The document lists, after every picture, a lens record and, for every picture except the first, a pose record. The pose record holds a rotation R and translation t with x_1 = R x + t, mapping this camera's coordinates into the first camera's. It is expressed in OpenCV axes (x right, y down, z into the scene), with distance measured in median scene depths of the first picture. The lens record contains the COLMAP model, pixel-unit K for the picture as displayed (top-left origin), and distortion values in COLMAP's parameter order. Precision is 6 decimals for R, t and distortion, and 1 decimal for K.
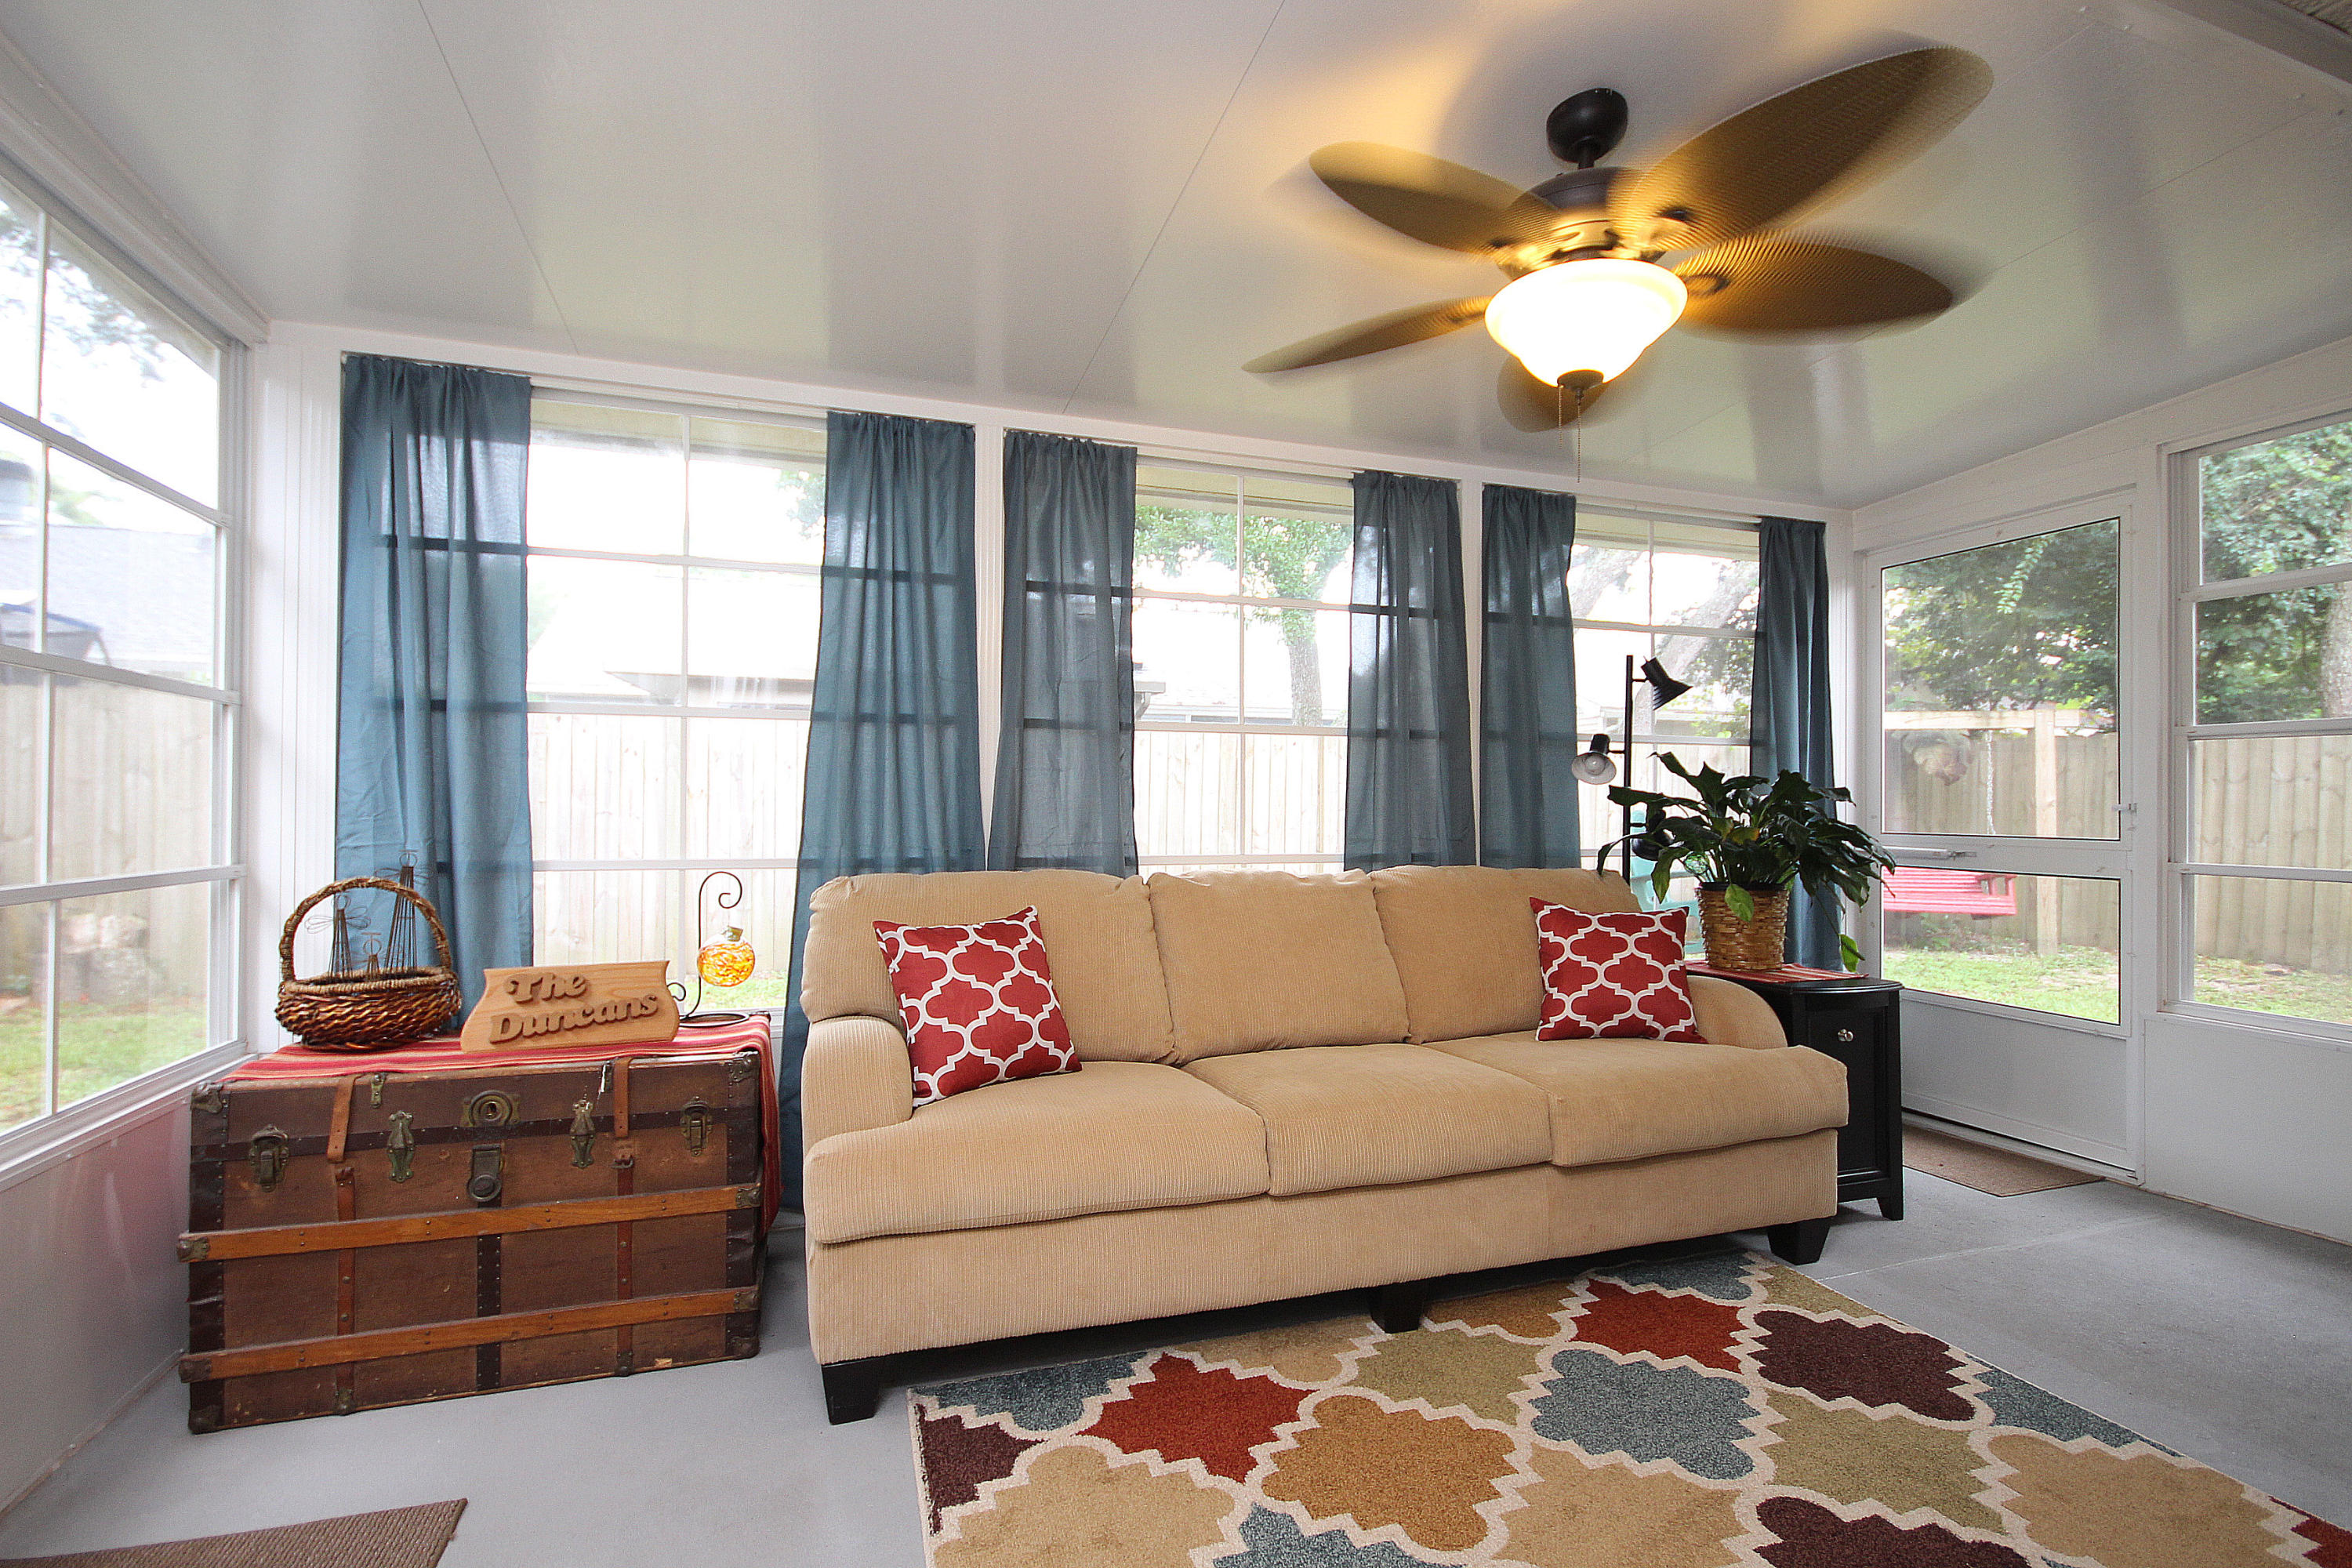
lens RADIAL K [[1072.8, 0, 1176.0], [0, 1072.8, 784.0], [0, 0, 1]] dist [0.017273, -0.015885]
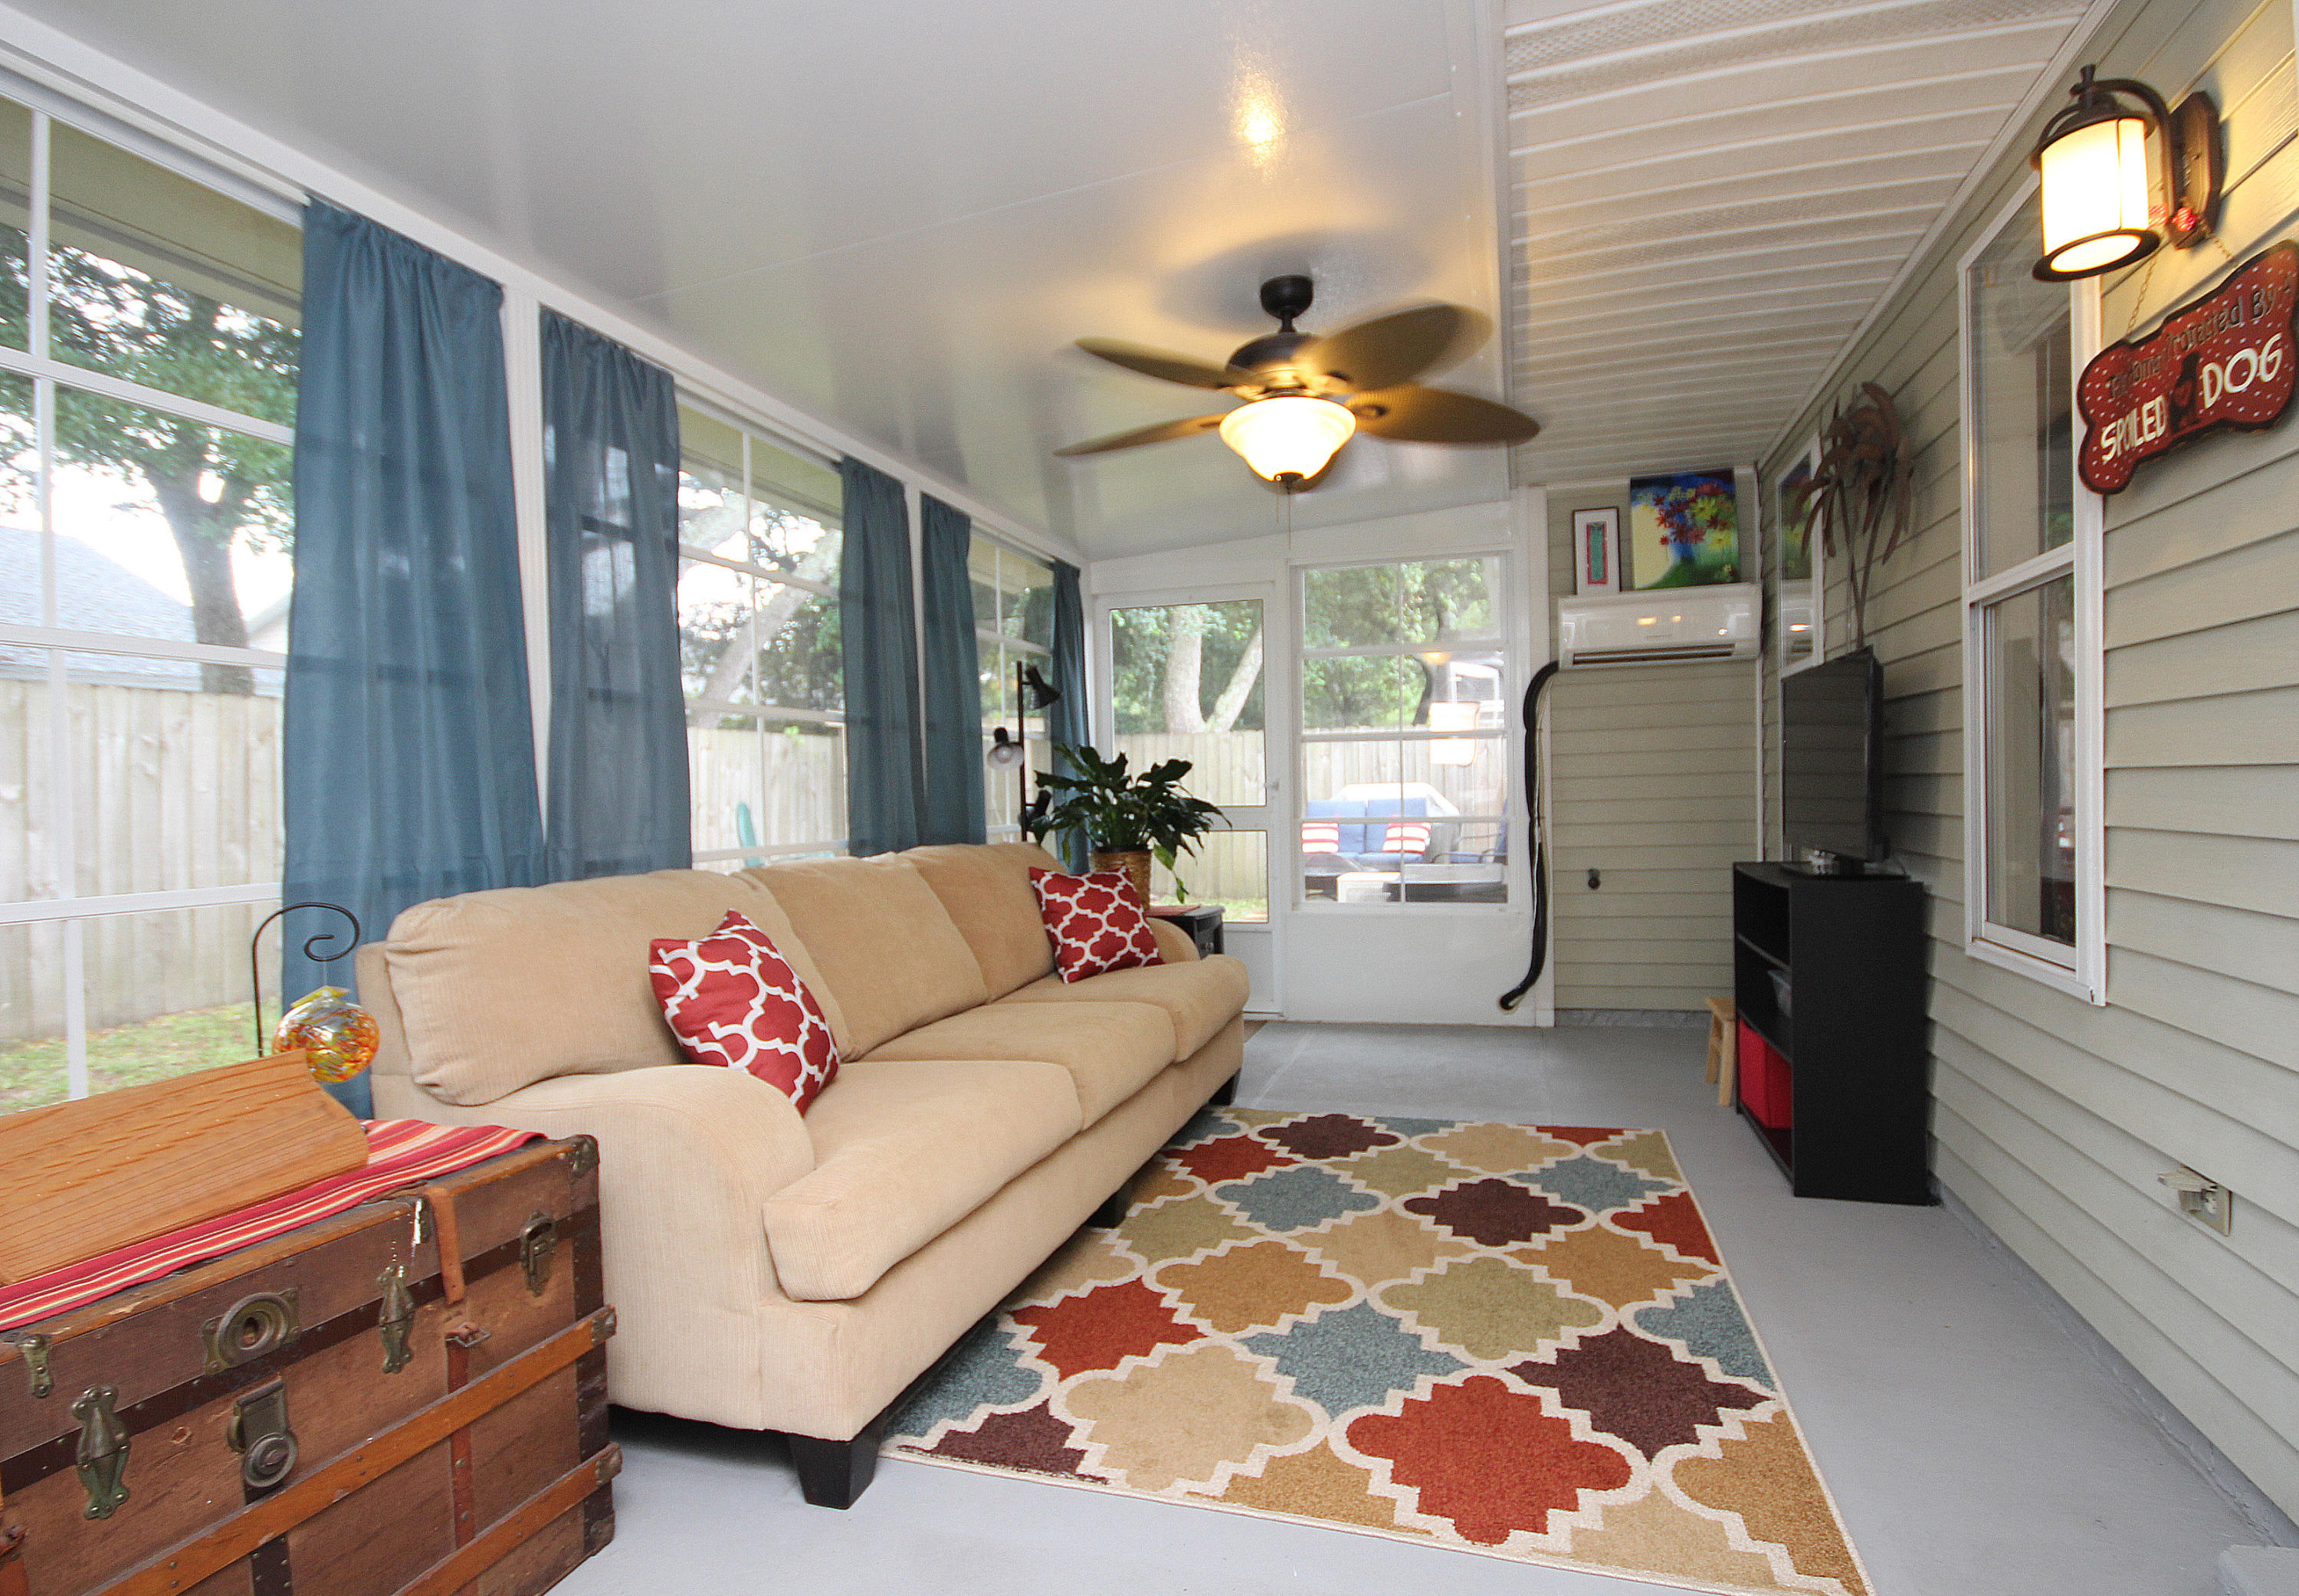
lens RADIAL K [[1105.8, 0, 1202.2], [0, 1105.8, 788.2], [0, 0, 1]] dist [-0.001945, -0.000976]
pose [[0.566287, -0.012080, 0.824120, -0.739034], [0.006937, 0.999927, 0.009889, 0.013237], [-0.824179, 0.000117, 0.566329, 0.229185]]
